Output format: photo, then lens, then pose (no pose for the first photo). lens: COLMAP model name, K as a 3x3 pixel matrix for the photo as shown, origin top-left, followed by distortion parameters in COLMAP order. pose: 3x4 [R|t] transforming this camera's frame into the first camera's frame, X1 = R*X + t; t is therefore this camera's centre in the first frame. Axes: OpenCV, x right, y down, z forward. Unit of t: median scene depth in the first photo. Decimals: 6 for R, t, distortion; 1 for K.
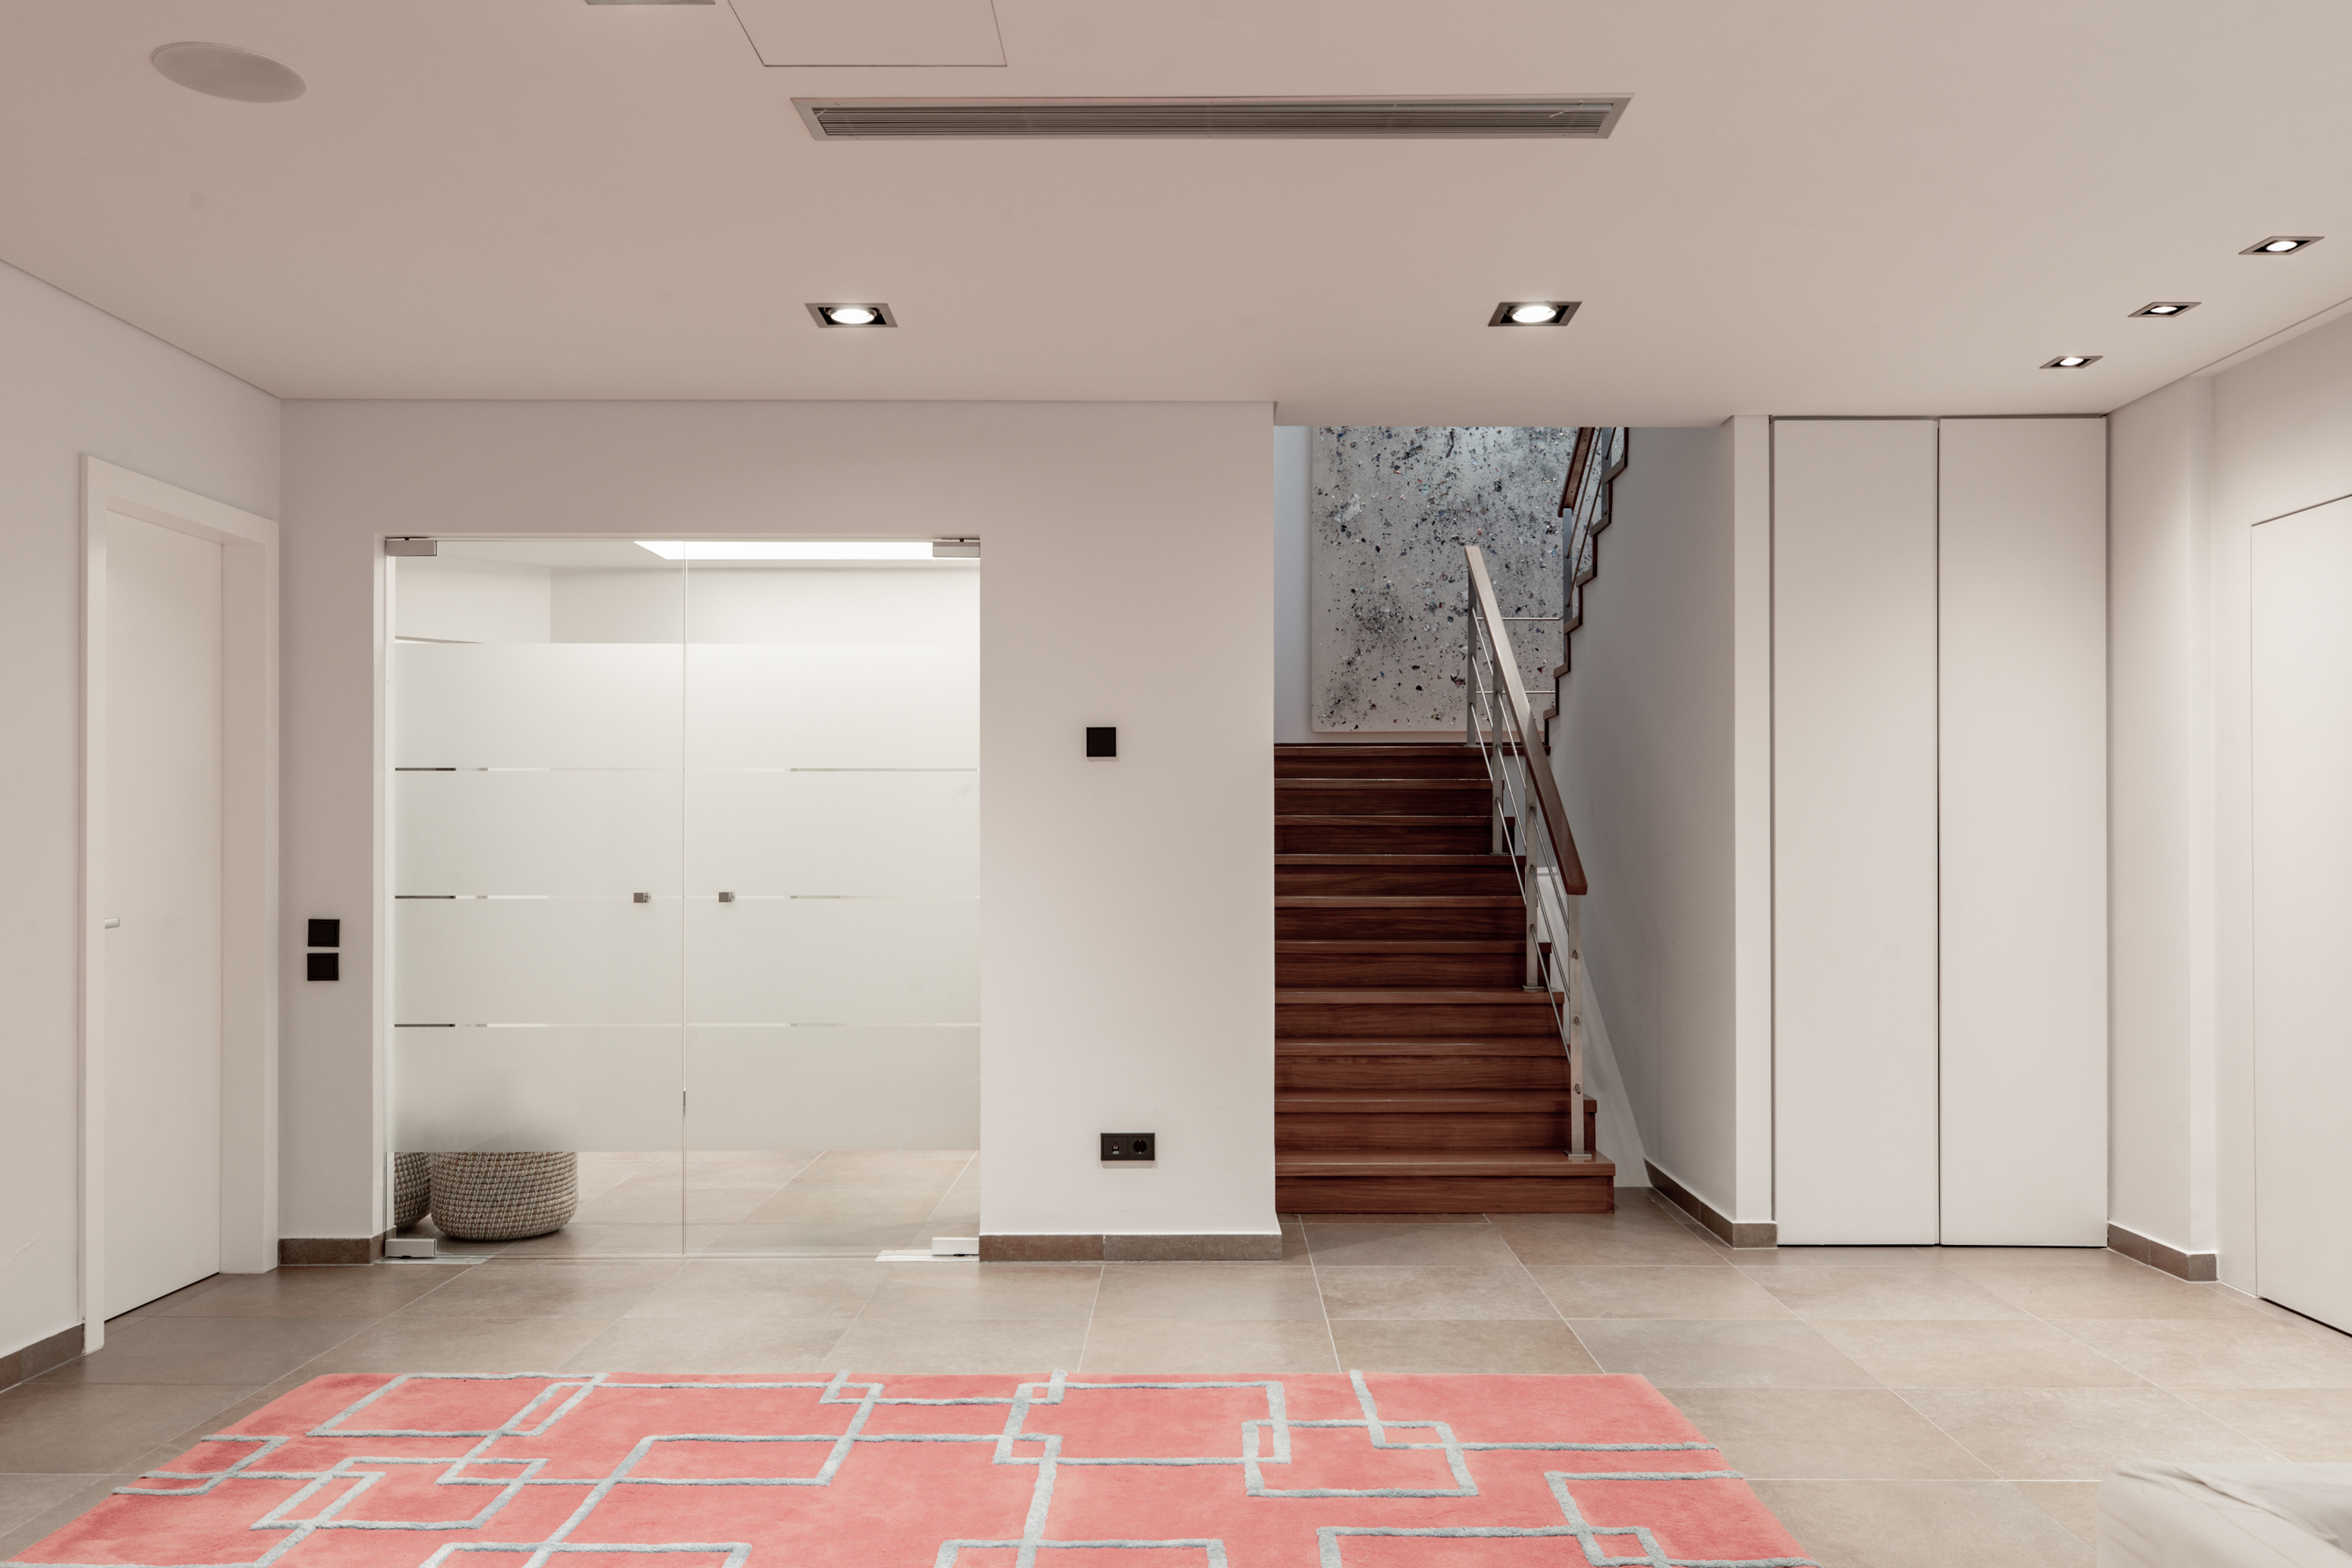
lens RADIAL K [[1899.4, 0, 1175.2], [0, 1899.4, 793.3], [0, 0, 1]] dist [-0.011918, -0.008405]
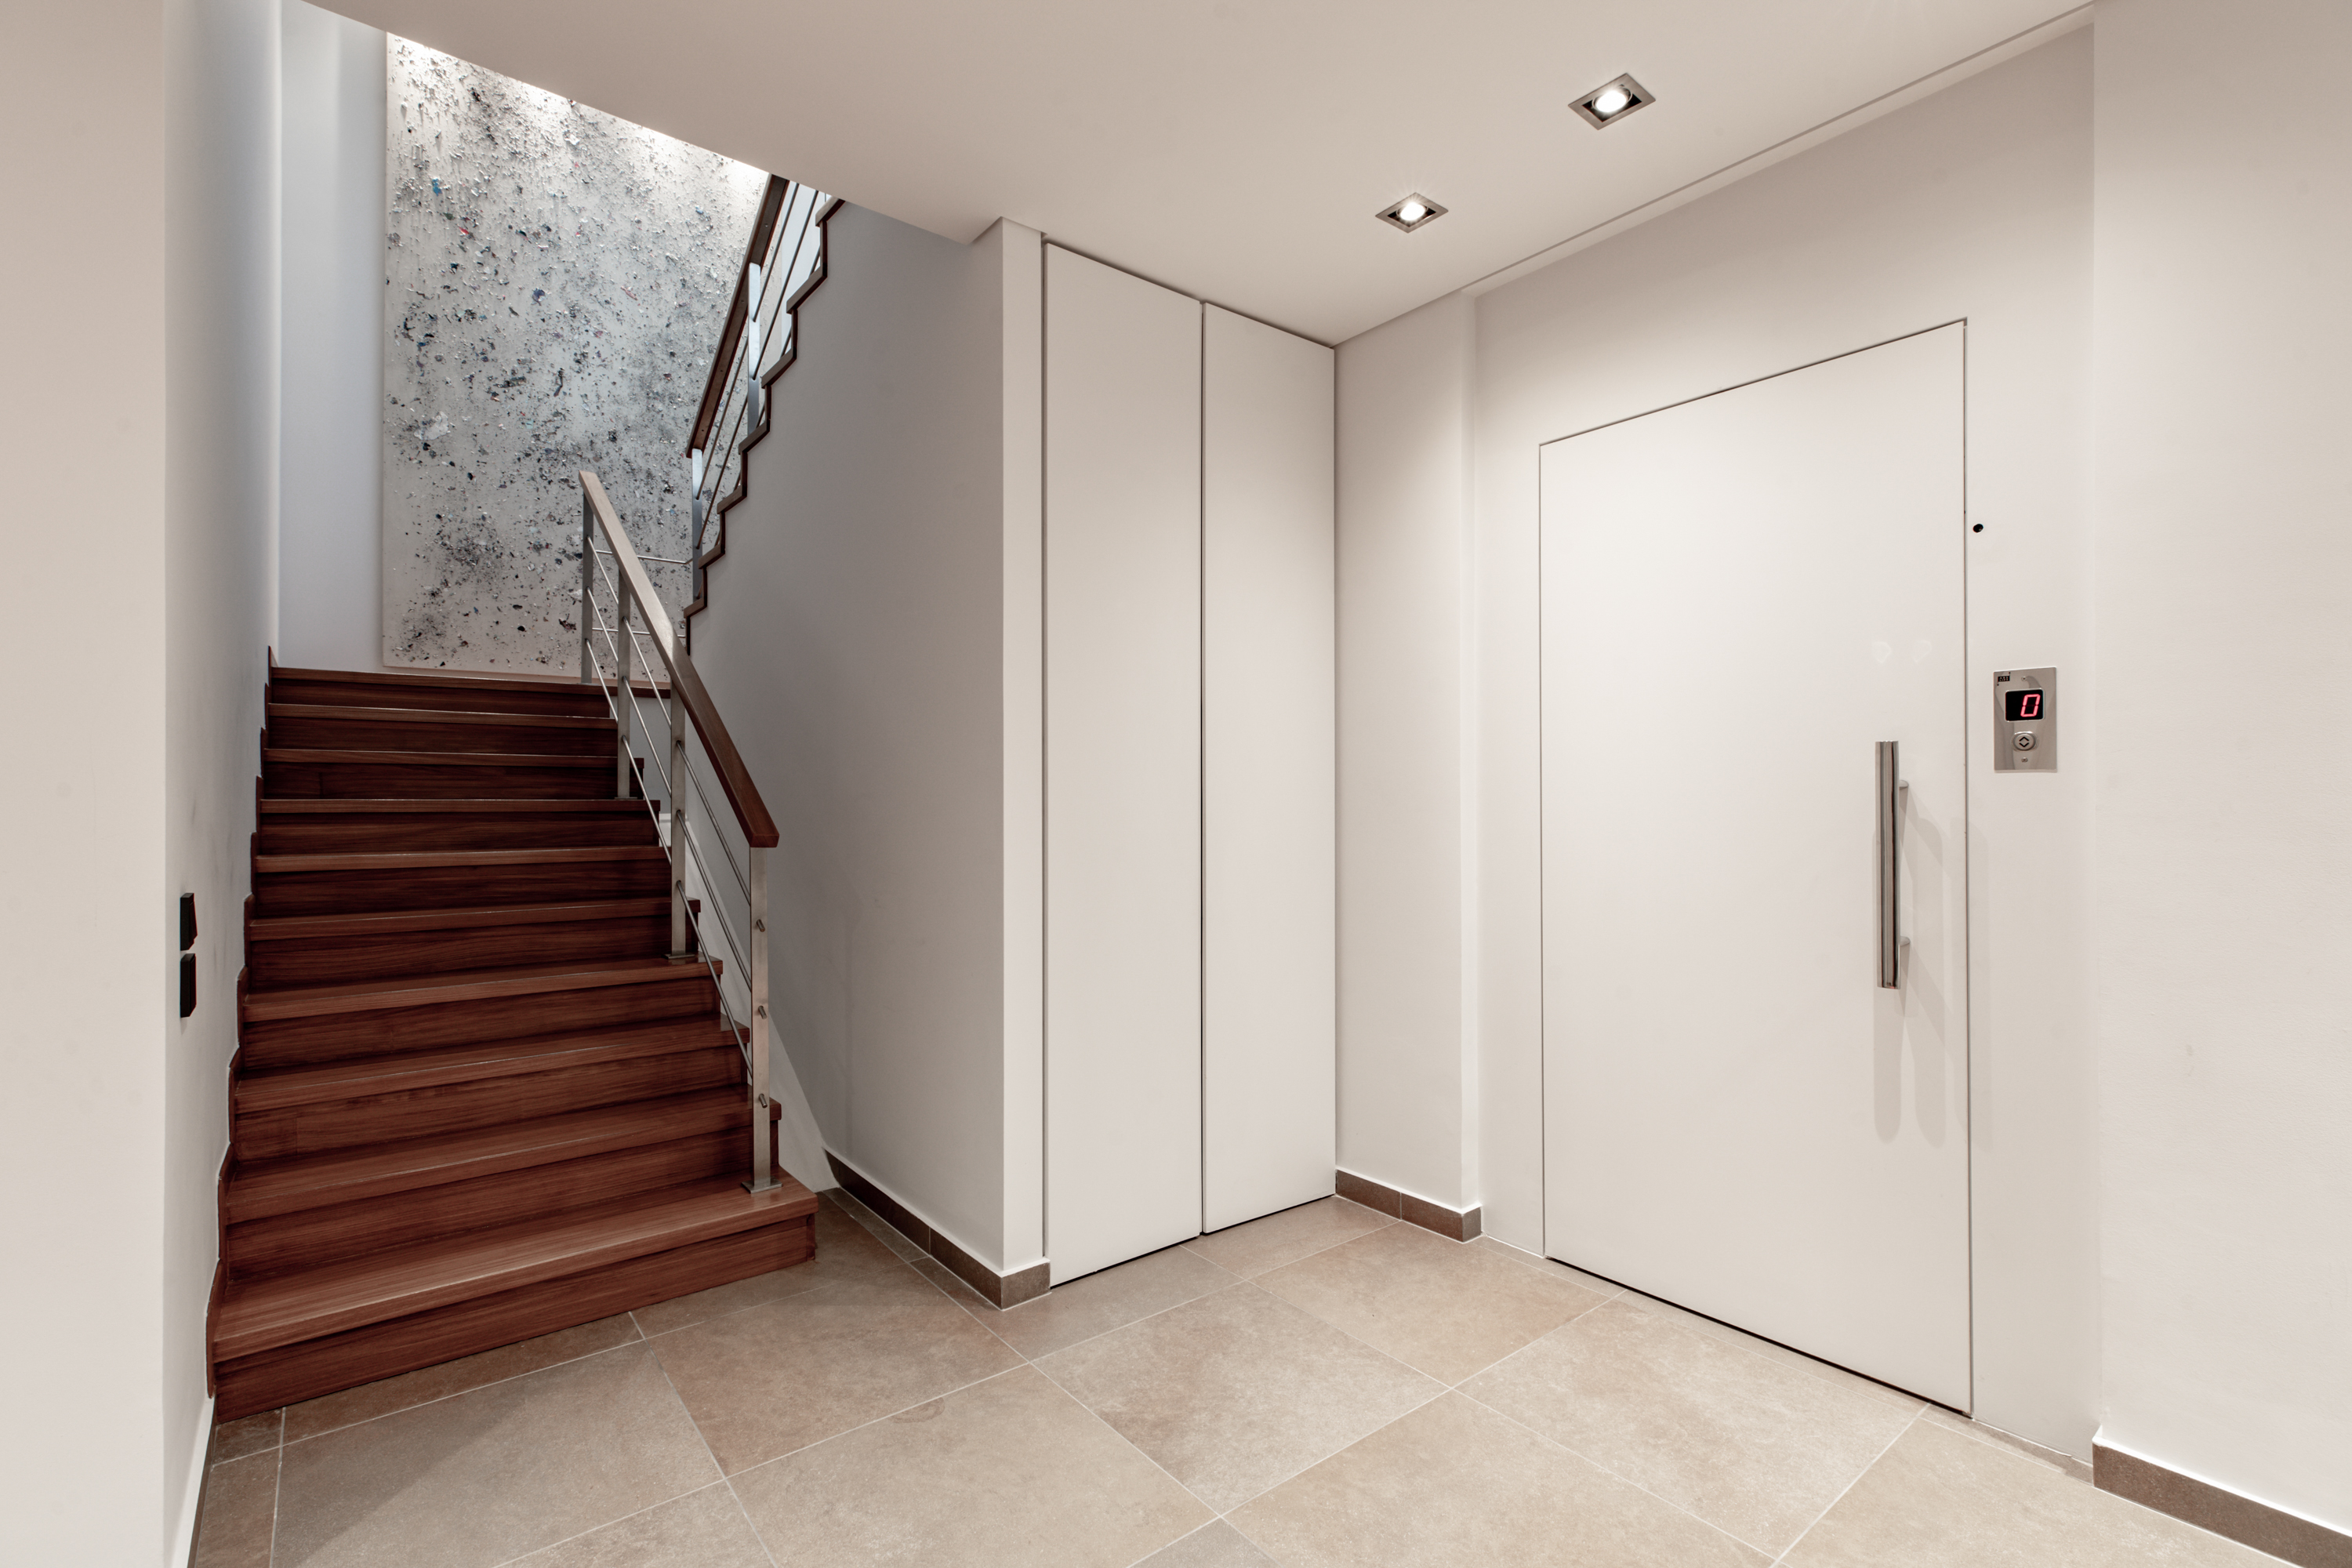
lens RADIAL K [[1079.2, 0, 1162.1], [0, 1079.2, 798.4], [0, 0, 1]] dist [0.008412, 0.000177]
pose [[0.787107, 0.000227, 0.616817, 0.057699], [-0.014844, 0.999717, 0.018575, 0.019420], [-0.616638, -0.023777, 0.786888, 0.463181]]
